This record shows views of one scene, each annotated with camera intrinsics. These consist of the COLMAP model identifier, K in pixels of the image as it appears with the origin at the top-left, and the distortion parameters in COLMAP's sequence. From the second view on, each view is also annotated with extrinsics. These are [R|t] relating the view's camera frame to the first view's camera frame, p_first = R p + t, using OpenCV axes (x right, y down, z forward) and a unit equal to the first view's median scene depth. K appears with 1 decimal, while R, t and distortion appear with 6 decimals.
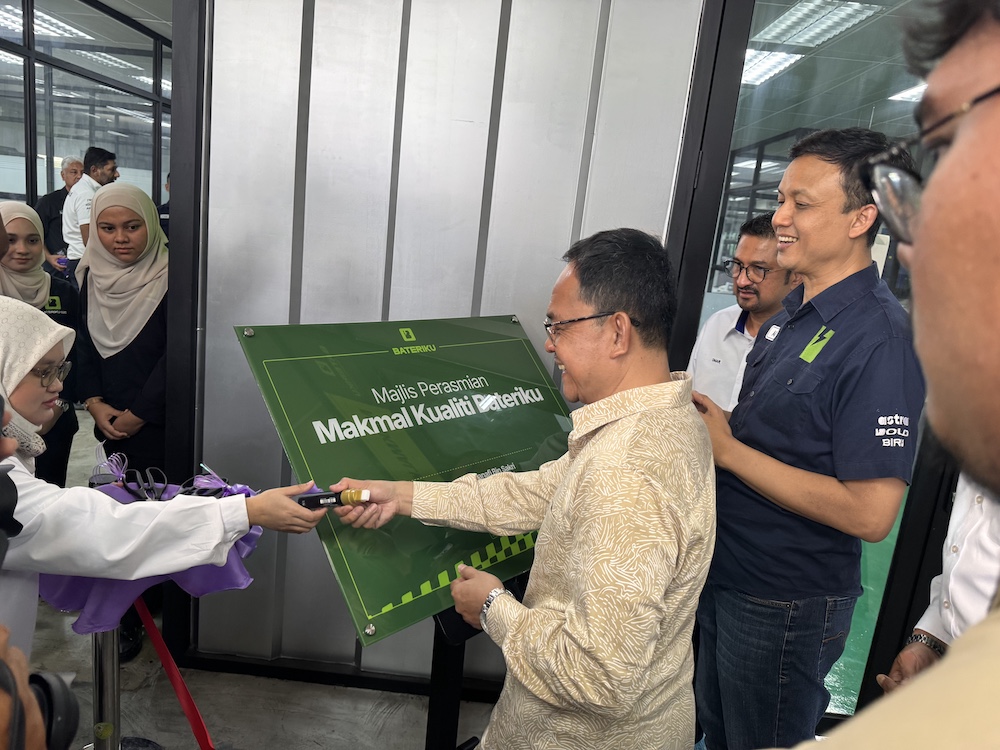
lens RADIAL K [[706.6, 0, 500.0], [0, 706.6, 375.0], [0, 0, 1]] dist [0.167975, -0.257675]
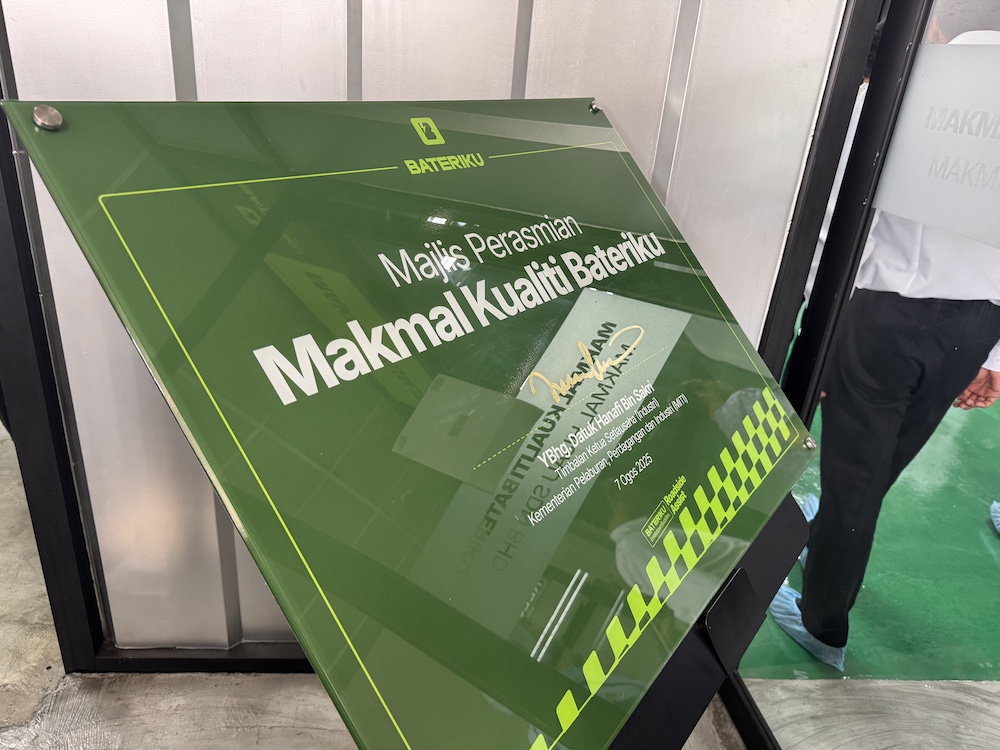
lens RADIAL K [[706.6, 0, 500.0], [0, 706.6, 375.0], [0, 0, 1]] dist [0.167975, -0.257675]
pose [[0.994673, -0.070174, 0.075503, -0.135785], [0.052519, 0.975294, 0.214575, 0.001481], [-0.088695, -0.209467, 0.973785, 0.515516]]
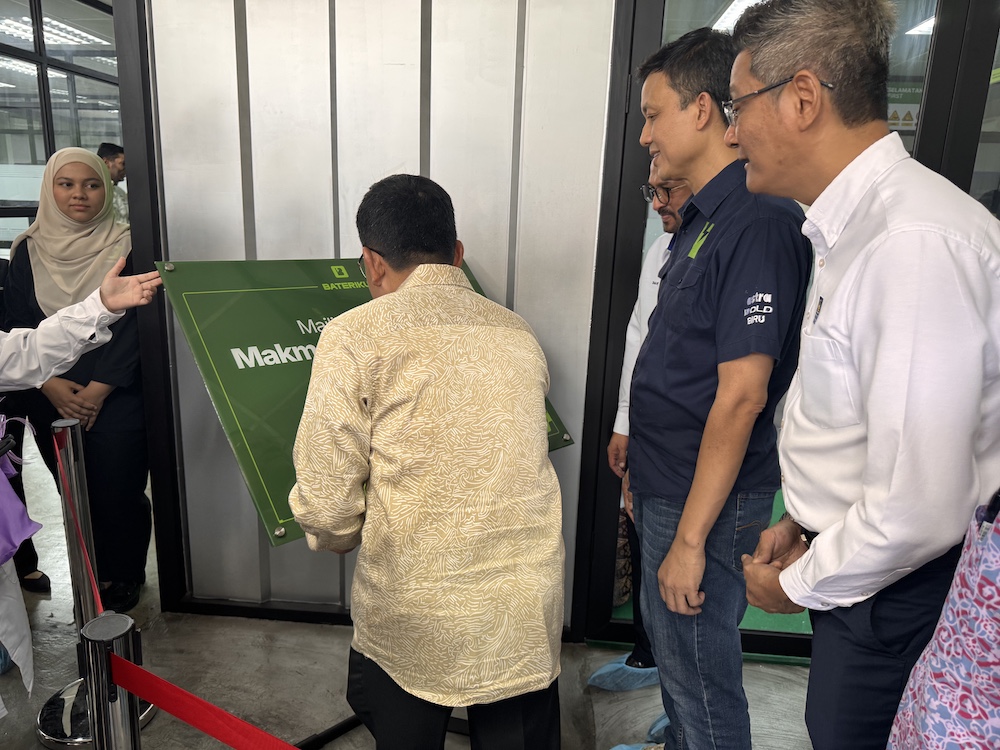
lens RADIAL K [[706.6, 0, 500.0], [0, 706.6, 375.0], [0, 0, 1]] dist [0.167975, -0.257675]
pose [[0.995939, -0.056185, -0.070340, 0.174034], [0.057607, 0.998171, 0.018341, 0.091230], [0.069181, -0.022319, 0.997354, -0.024544]]
